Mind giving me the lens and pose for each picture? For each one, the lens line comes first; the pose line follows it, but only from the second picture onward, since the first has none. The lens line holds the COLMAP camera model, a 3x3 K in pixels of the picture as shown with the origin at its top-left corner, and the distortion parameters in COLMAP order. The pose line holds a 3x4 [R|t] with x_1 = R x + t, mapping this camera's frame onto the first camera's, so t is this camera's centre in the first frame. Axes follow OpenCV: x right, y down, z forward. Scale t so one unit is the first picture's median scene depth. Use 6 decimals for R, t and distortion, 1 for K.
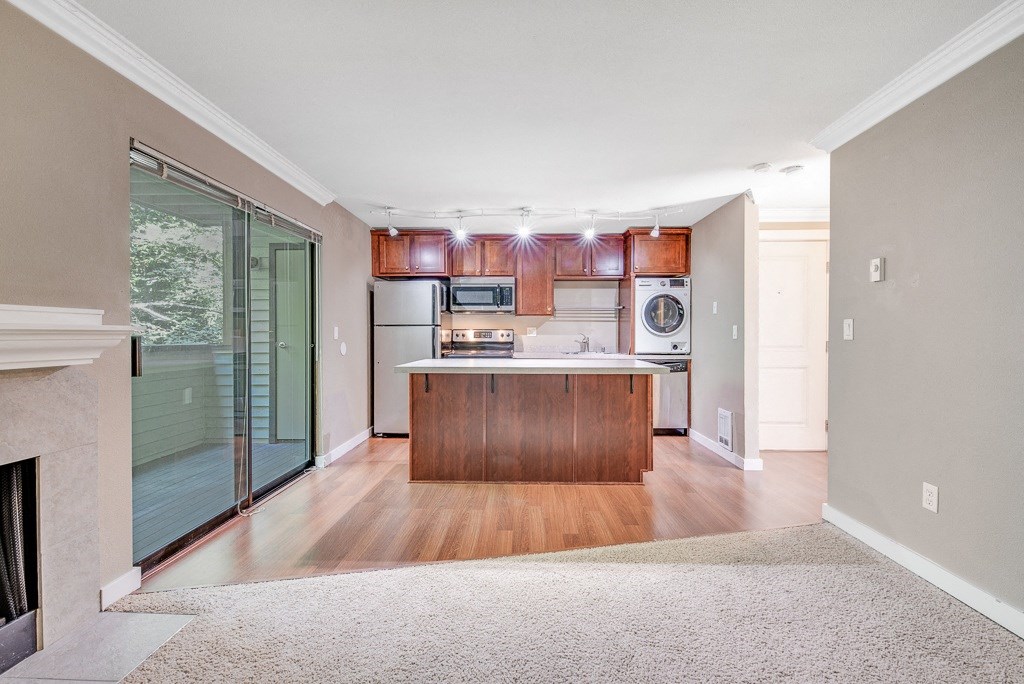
lens RADIAL K [[438.3, 0, 513.6], [0, 438.3, 335.5], [0, 0, 1]] dist [0.020148, -0.010574]
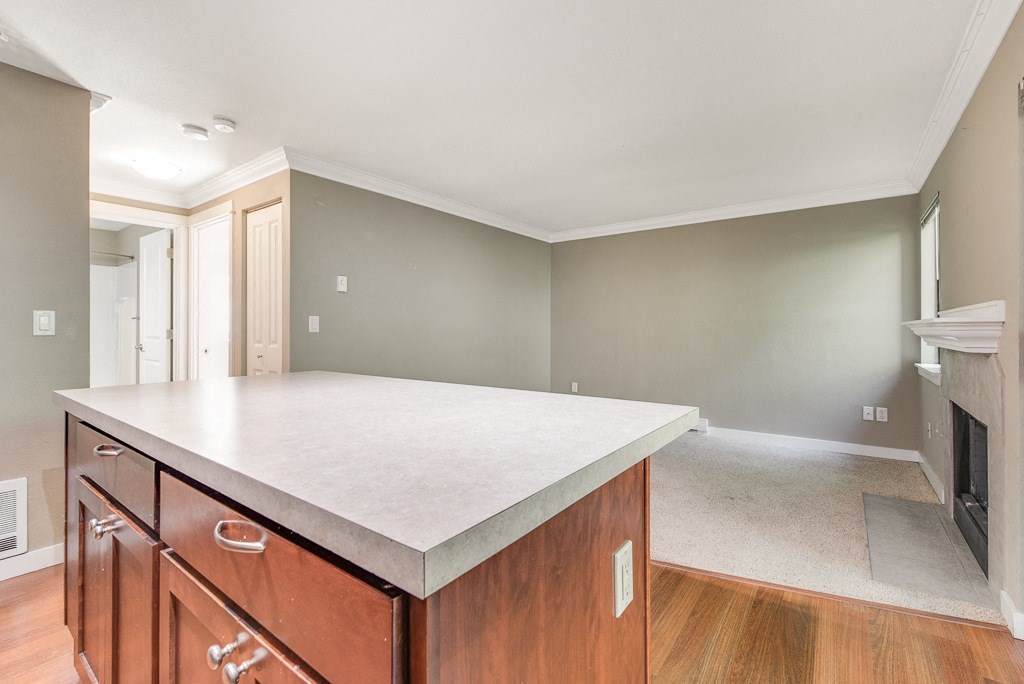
lens RADIAL K [[450.1, 0, 511.9], [0, 450.1, 325.5], [0, 0, 1]] dist [0.016704, -0.010882]
pose [[-0.824004, 0.005642, 0.566556, -0.234054], [0.002931, 0.999979, -0.005695, 0.000250], [-0.566577, -0.003032, -0.824003, 0.922389]]
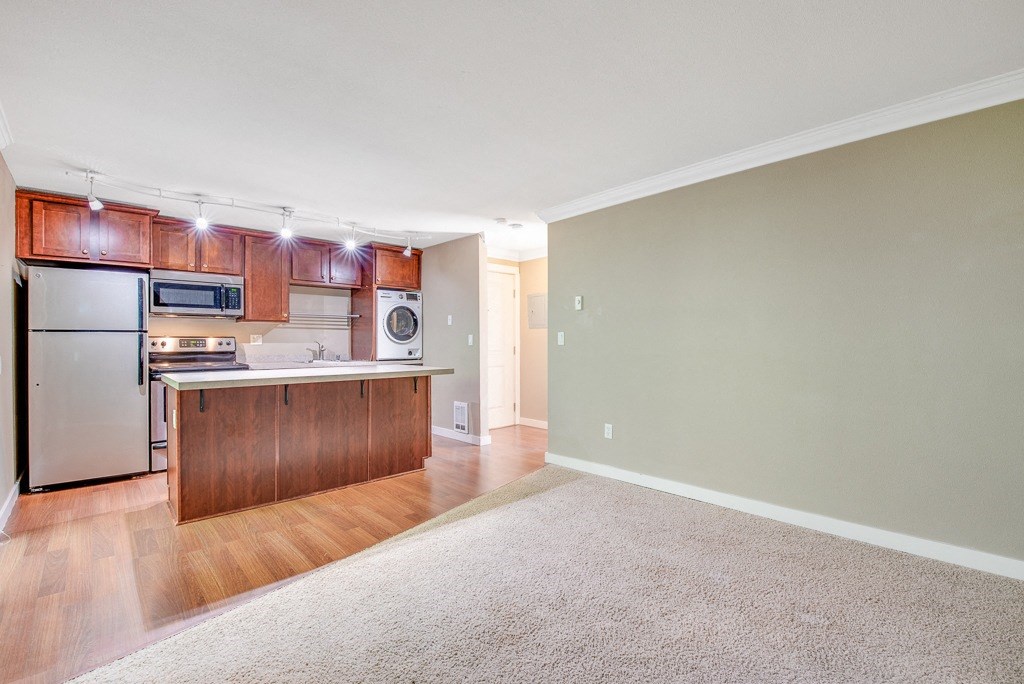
lens RADIAL K [[456.8, 0, 514.1], [0, 456.8, 339.6], [0, 0, 1]] dist [0.002569, -0.012860]
pose [[0.713679, -0.000047, 0.700473, -0.273779], [0.005331, 0.999971, -0.005364, -0.000840], [-0.700453, 0.007562, 0.713658, -0.029481]]
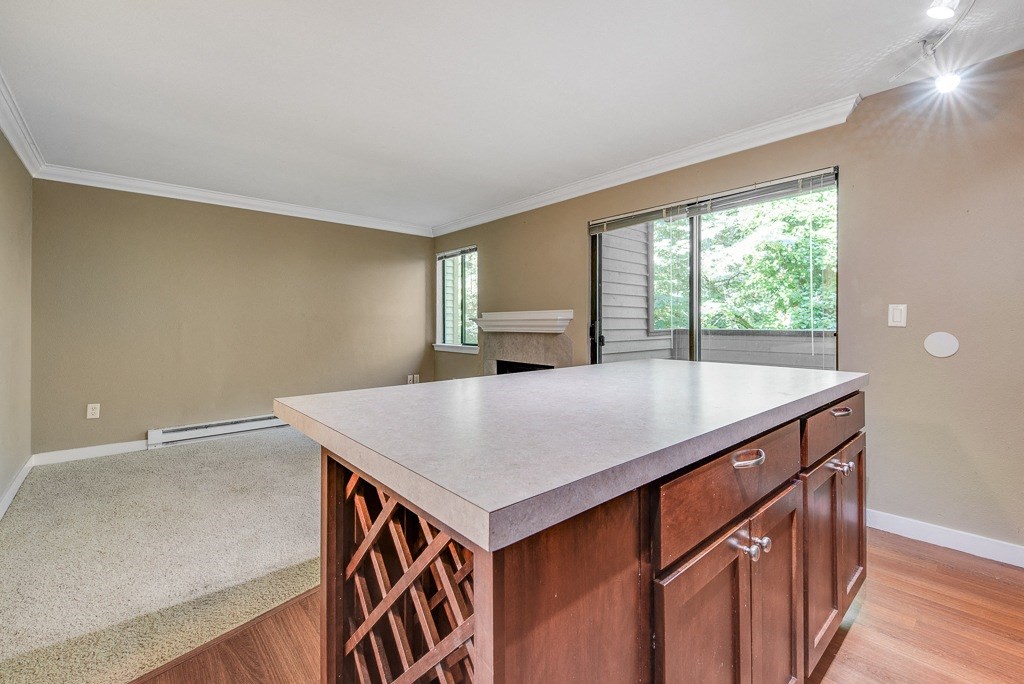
lens RADIAL K [[429.6, 0, 518.7], [0, 429.6, 320.5], [0, 0, 1]] dist [0.001699, -0.000172]
pose [[-0.721837, -0.001945, -0.692061, 0.292348], [0.001235, 0.999991, -0.004099, 0.002676], [0.692062, -0.003813, -0.721828, 0.910680]]
